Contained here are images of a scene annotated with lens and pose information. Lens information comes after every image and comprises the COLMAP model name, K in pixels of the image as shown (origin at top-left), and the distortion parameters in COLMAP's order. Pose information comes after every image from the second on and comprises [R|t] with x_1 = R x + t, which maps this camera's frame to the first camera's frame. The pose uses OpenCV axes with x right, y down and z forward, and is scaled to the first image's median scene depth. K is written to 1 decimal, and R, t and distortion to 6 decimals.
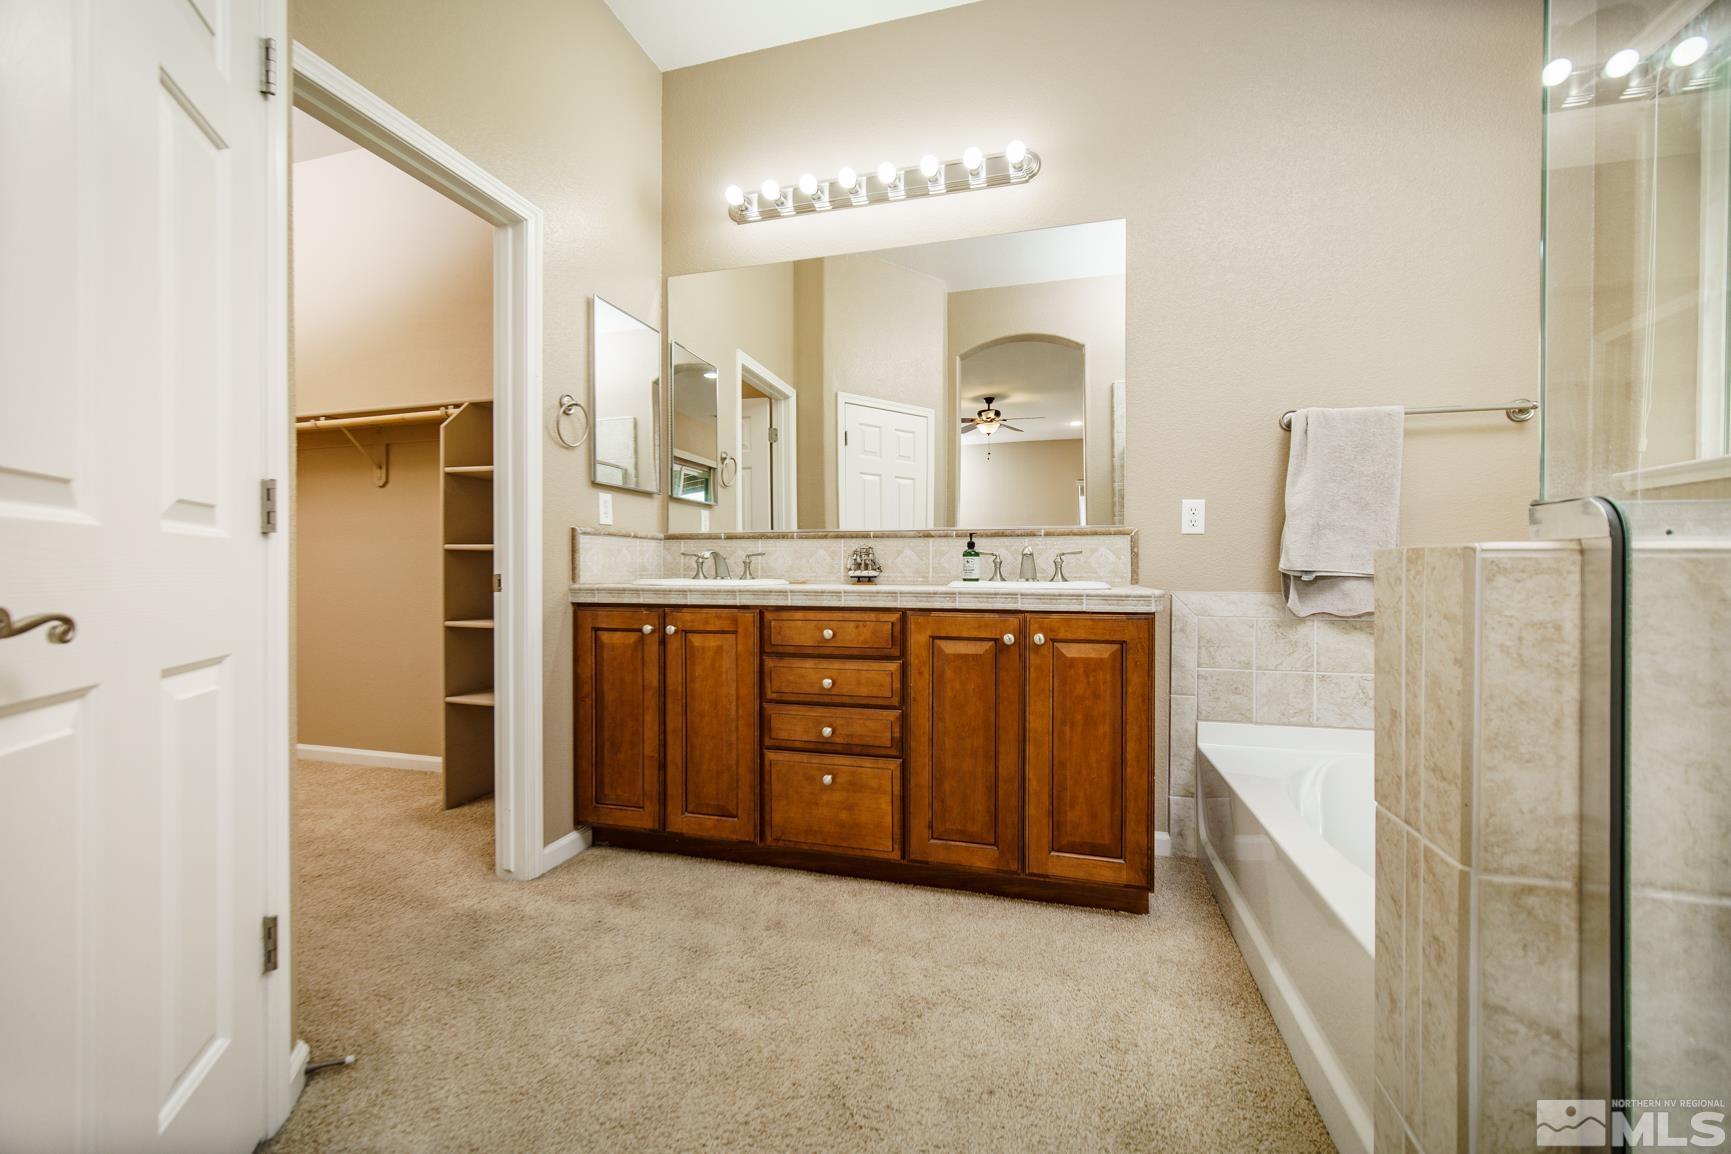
lens RADIAL K [[700.8, 0, 863.4], [0, 700.8, 572.9], [0, 0, 1]] dist [0.001290, -0.000118]
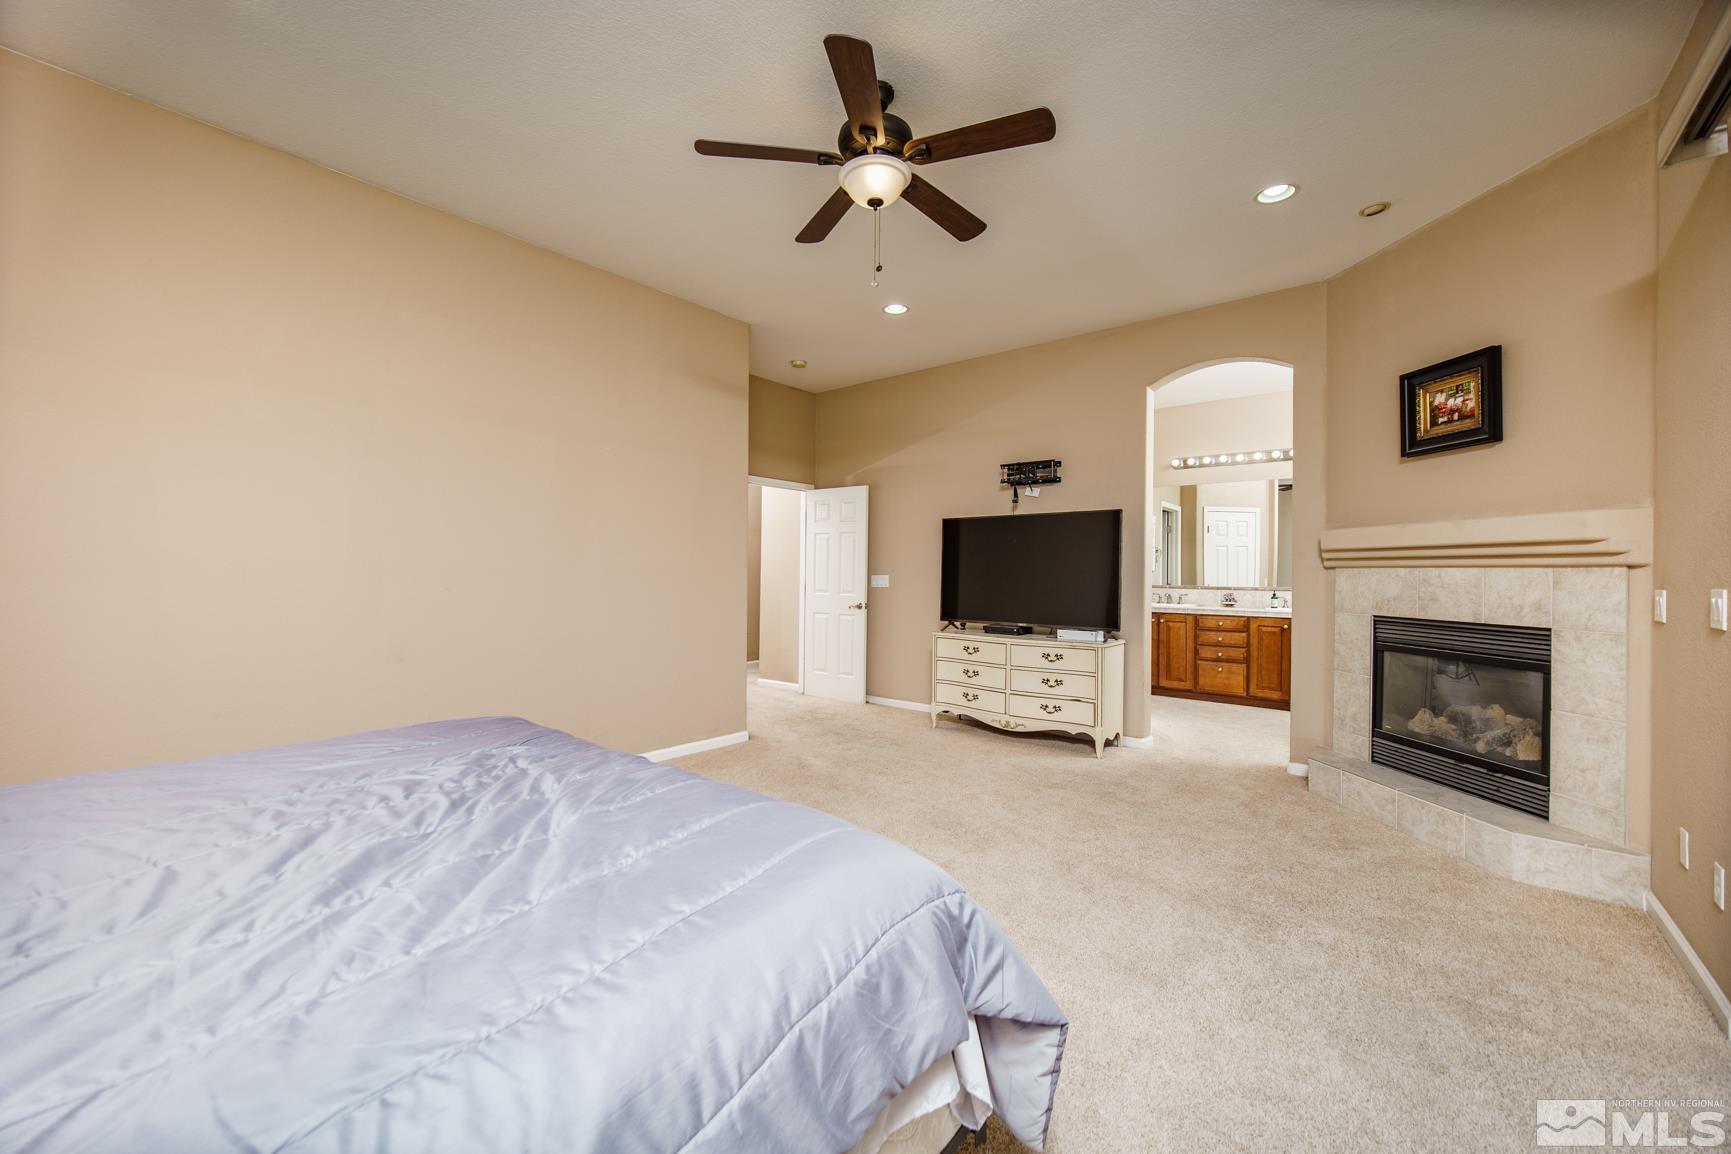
lens RADIAL K [[700.8, 0, 863.5], [0, 700.8, 570.3], [0, 0, 1]] dist [0.001290, -0.000118]
pose [[0.915890, 0.008680, -0.401335, -0.250112], [-0.013443, 0.999869, -0.009052, -0.099814], [0.401204, 0.013686, 0.915887, -2.459401]]
